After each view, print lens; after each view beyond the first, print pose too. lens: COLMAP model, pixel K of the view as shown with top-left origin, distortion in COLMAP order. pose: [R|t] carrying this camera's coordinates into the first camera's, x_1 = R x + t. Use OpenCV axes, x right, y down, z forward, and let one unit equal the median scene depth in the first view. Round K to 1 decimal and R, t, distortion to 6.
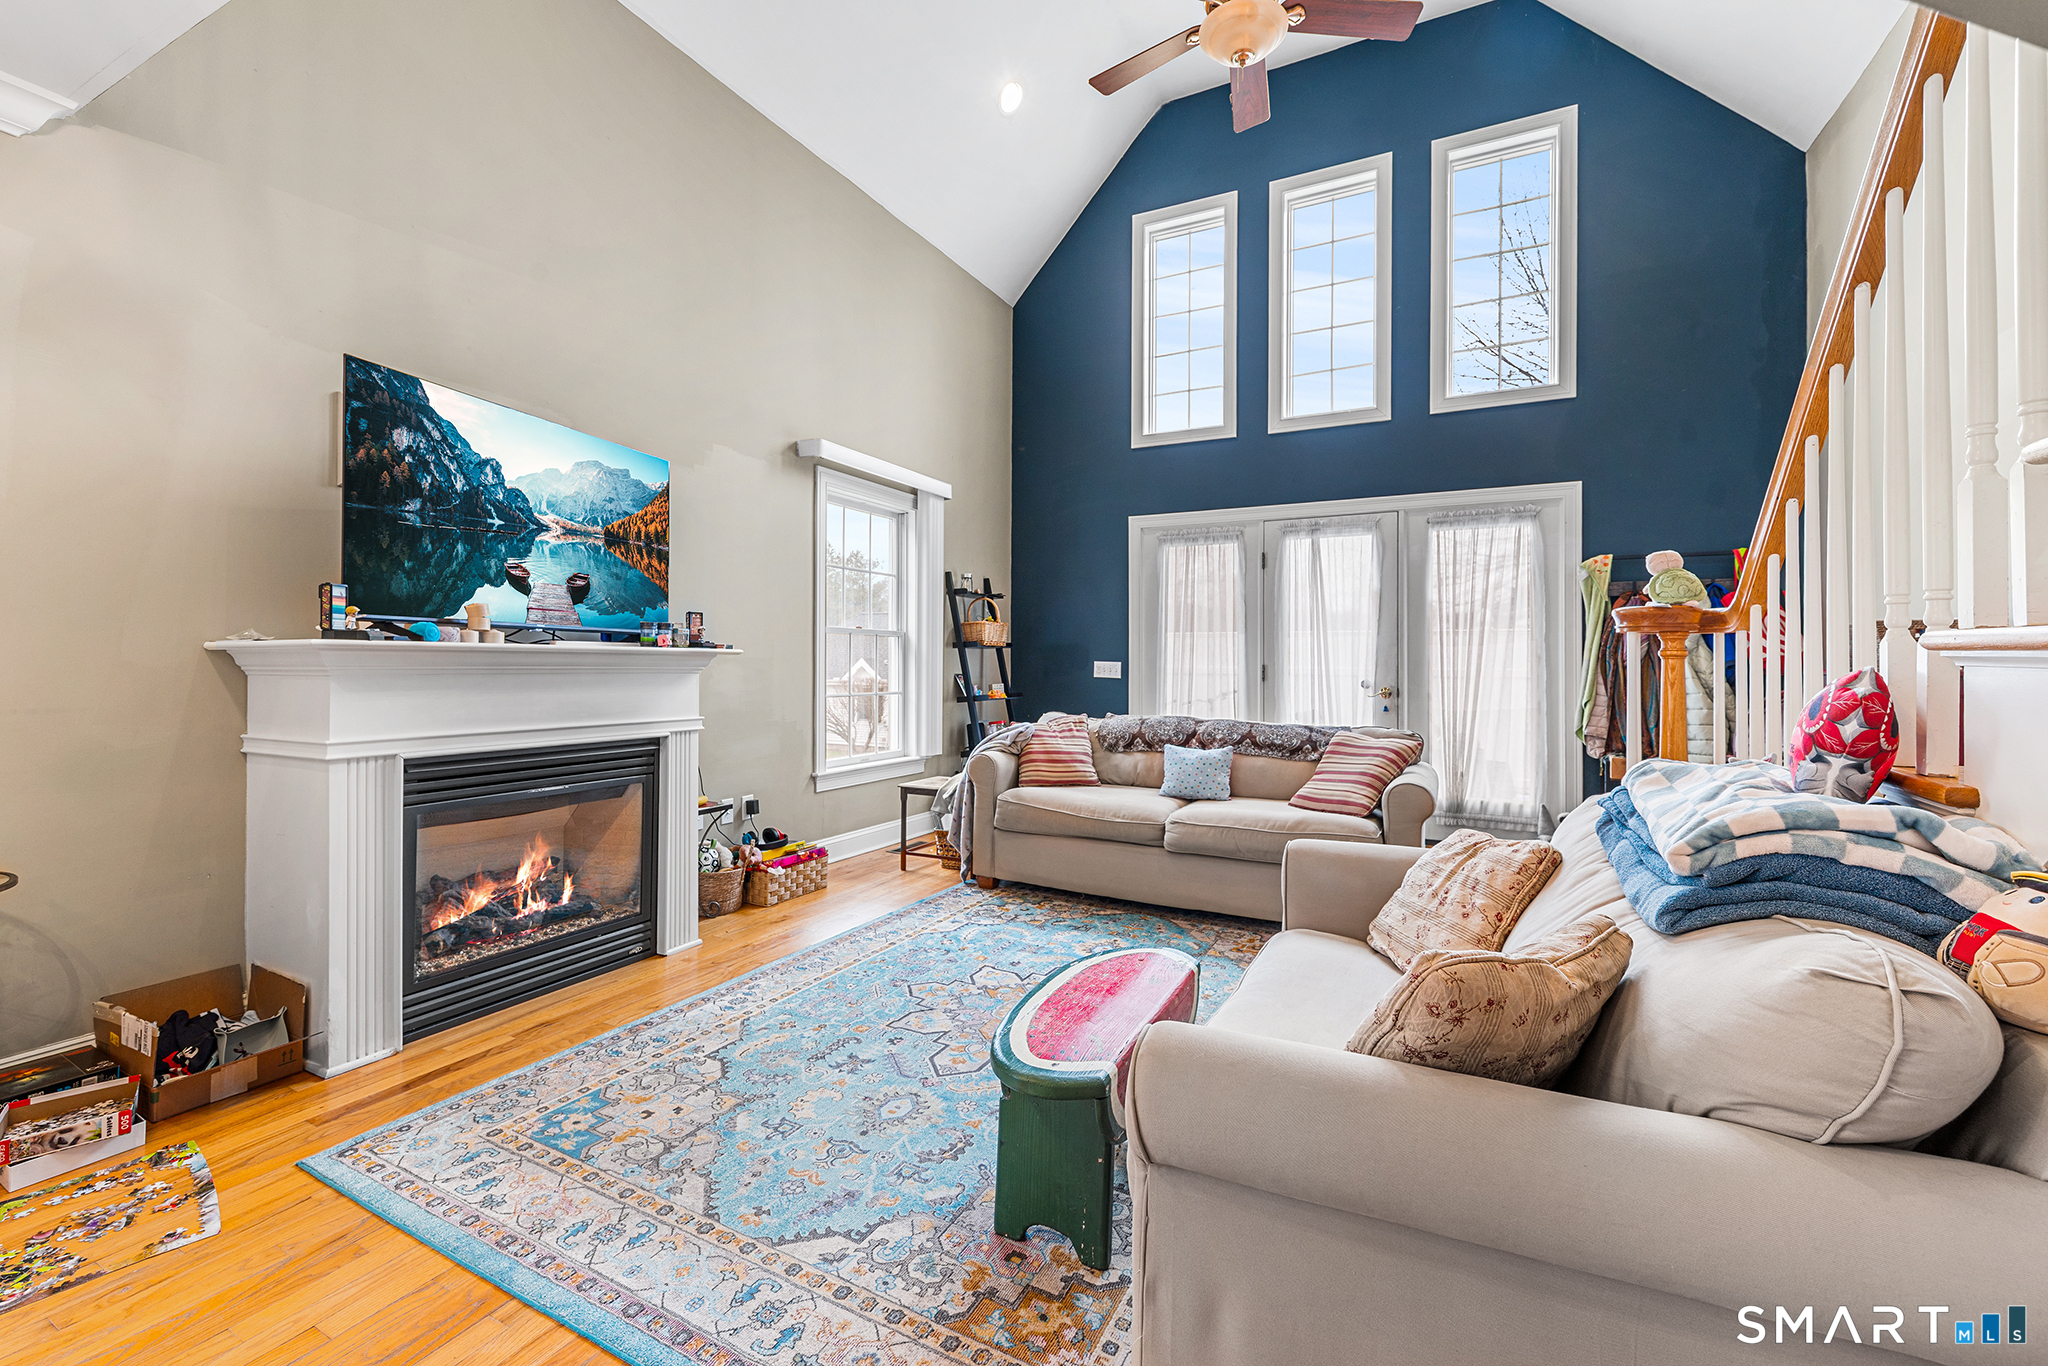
lens RADIAL K [[828.4, 0, 1065.8], [0, 828.4, 645.5], [0, 0, 1]] dist [0.022931, 0.001272]
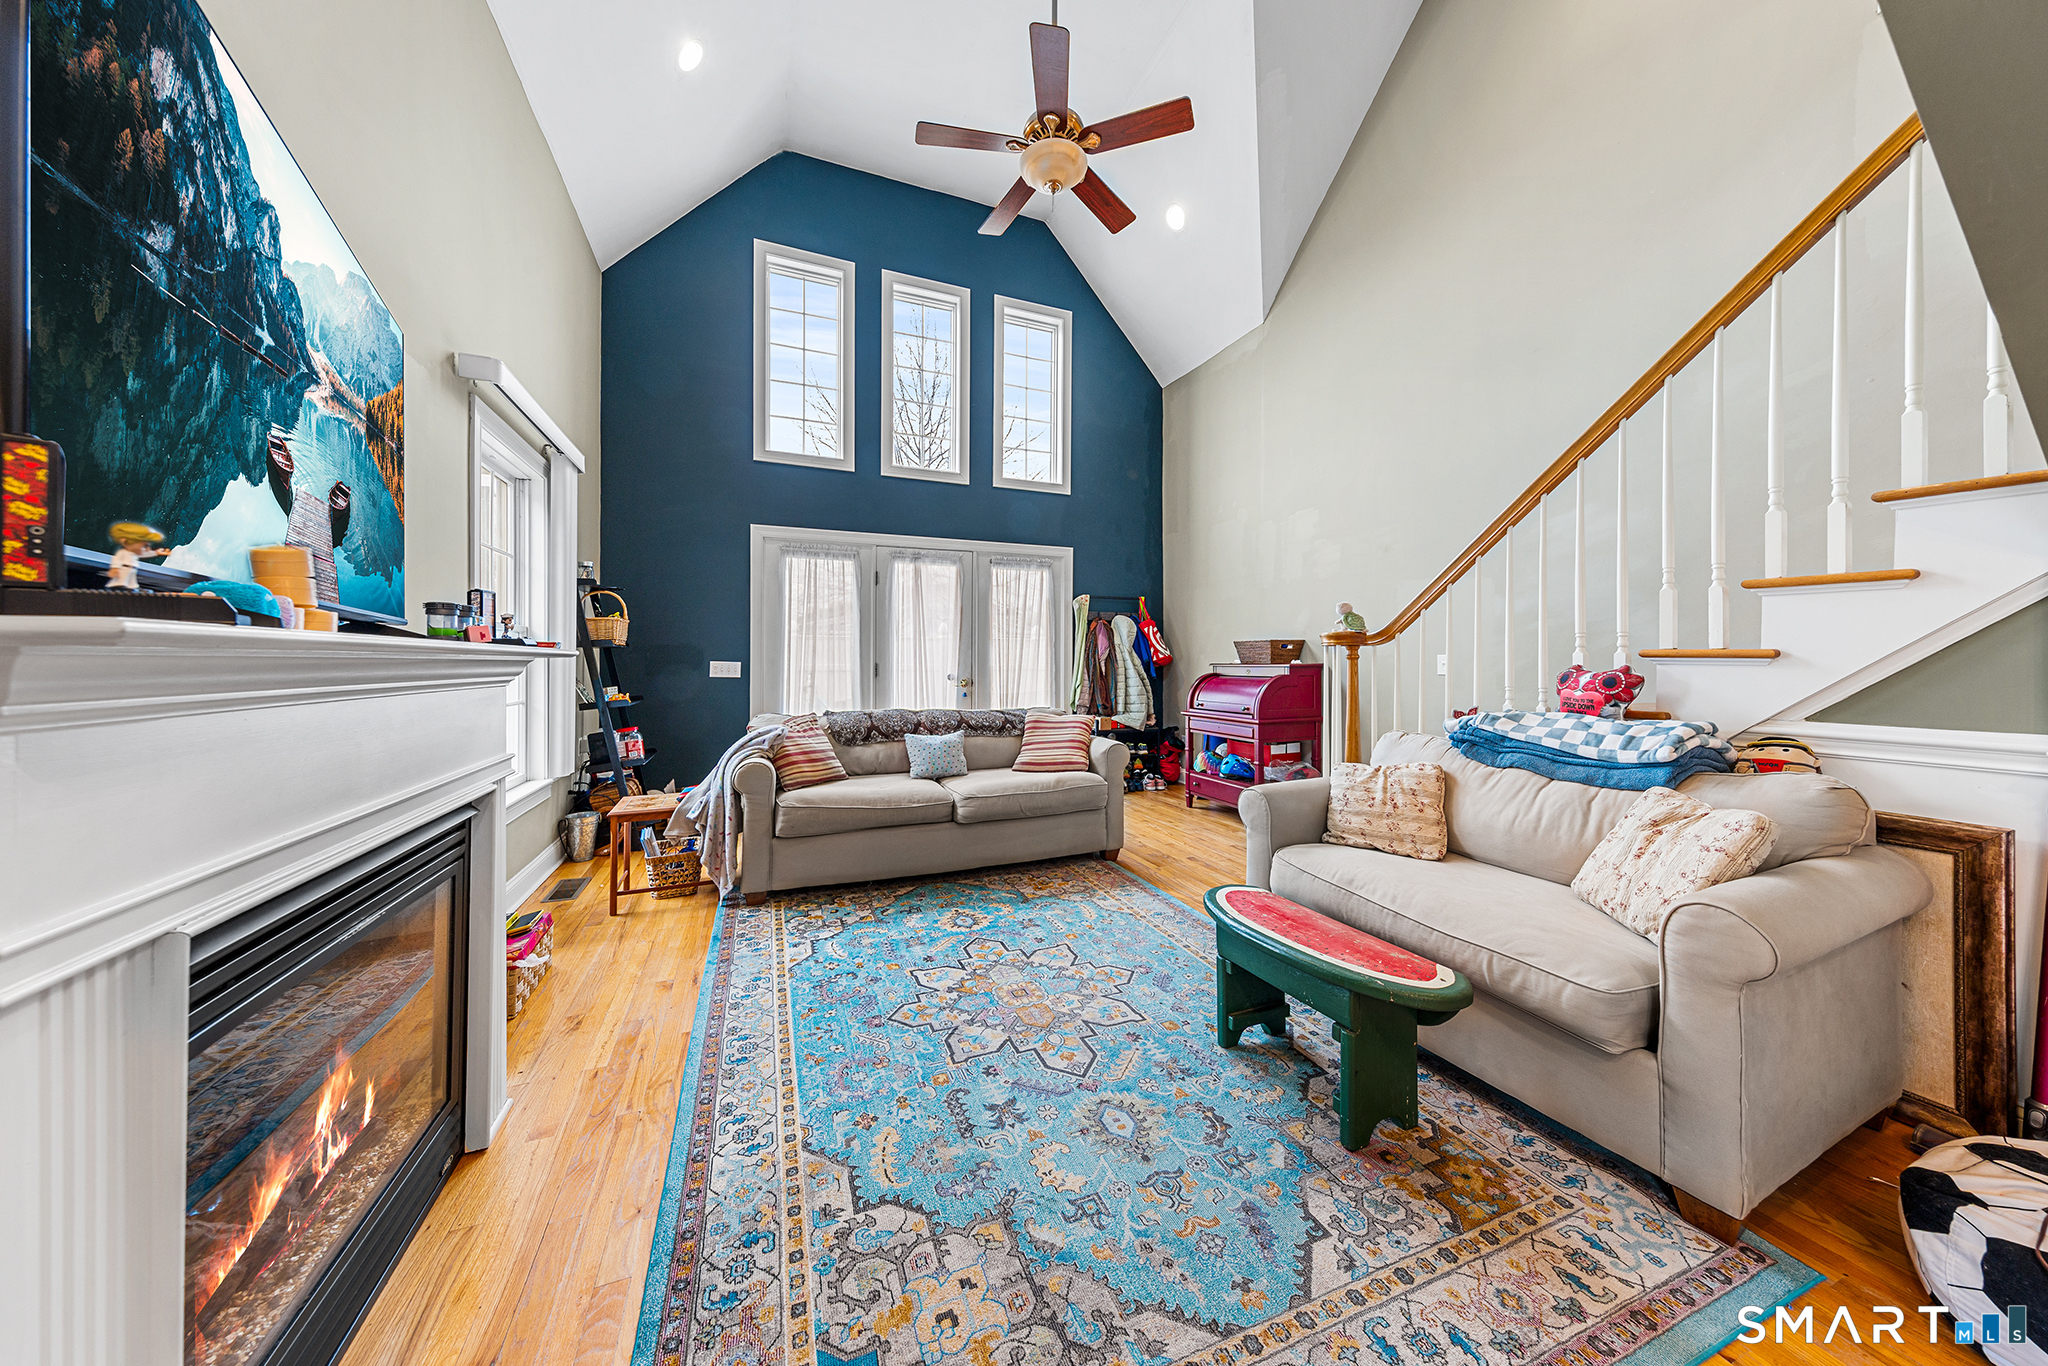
lens RADIAL K [[634.4, 0, 1003.4], [0, 634.4, 658.0], [0, 0, 1]] dist [0.003431, -0.000284]
pose [[0.669899, 0.002593, 0.742447, -0.430209], [-0.010494, 0.999927, 0.005977, 0.009024], [-0.742378, -0.011795, 0.669878, 0.315967]]
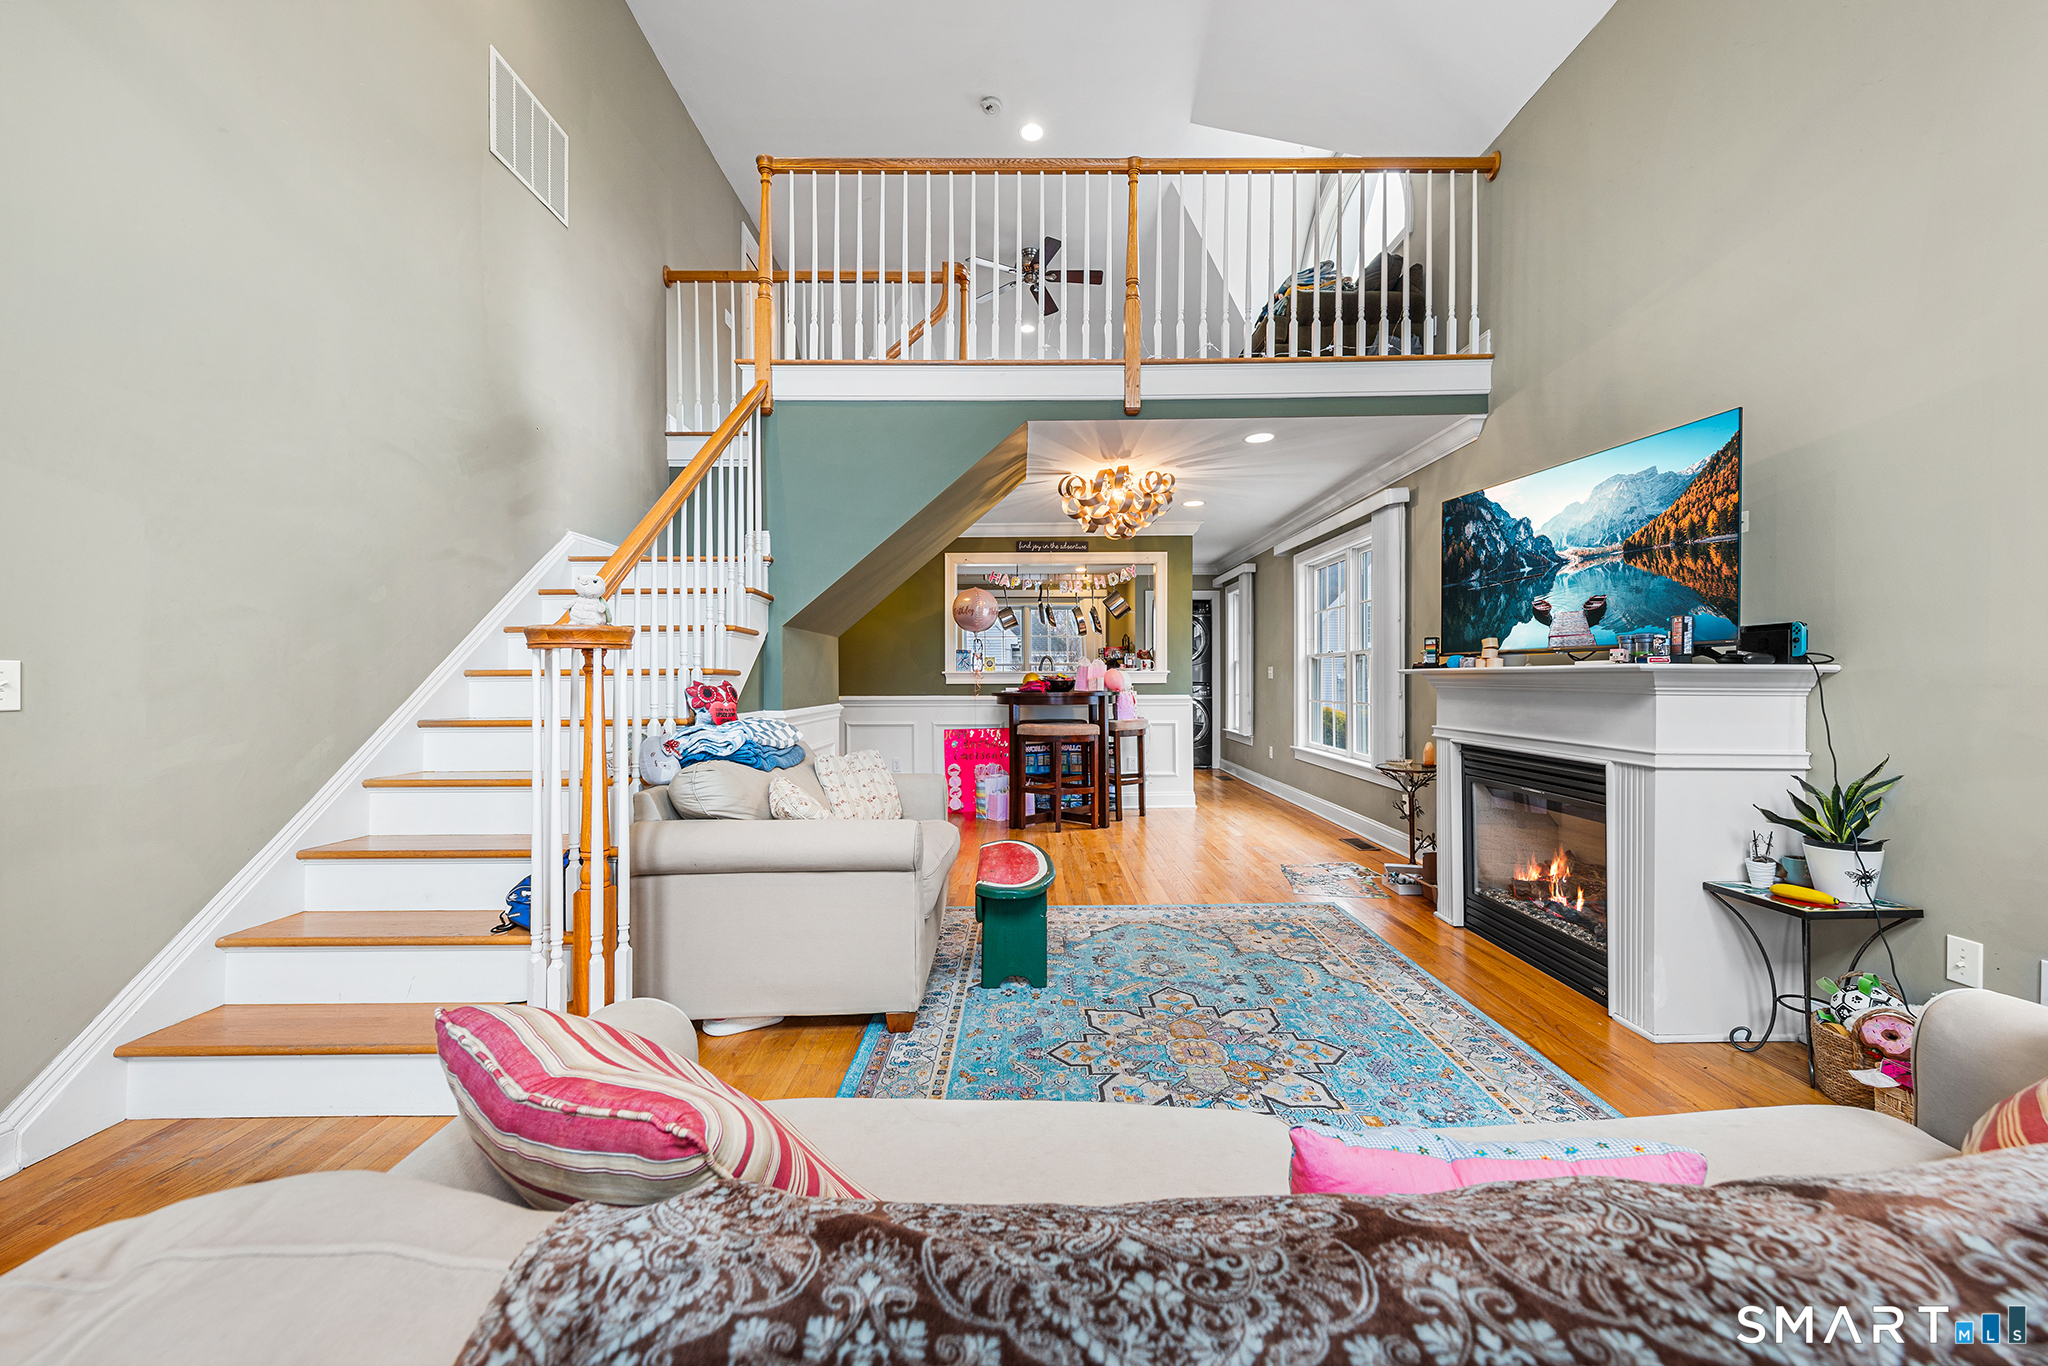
lens RADIAL K [[735.8, 0, 1013.1], [0, 735.8, 675.3], [0, 0, 1]] dist [0.007040, -0.000710]
pose [[-0.902134, -0.007976, -0.431381, 0.323332], [-0.004835, 0.999953, -0.008377, 0.015314], [0.431428, -0.005471, -0.902131, 1.082134]]
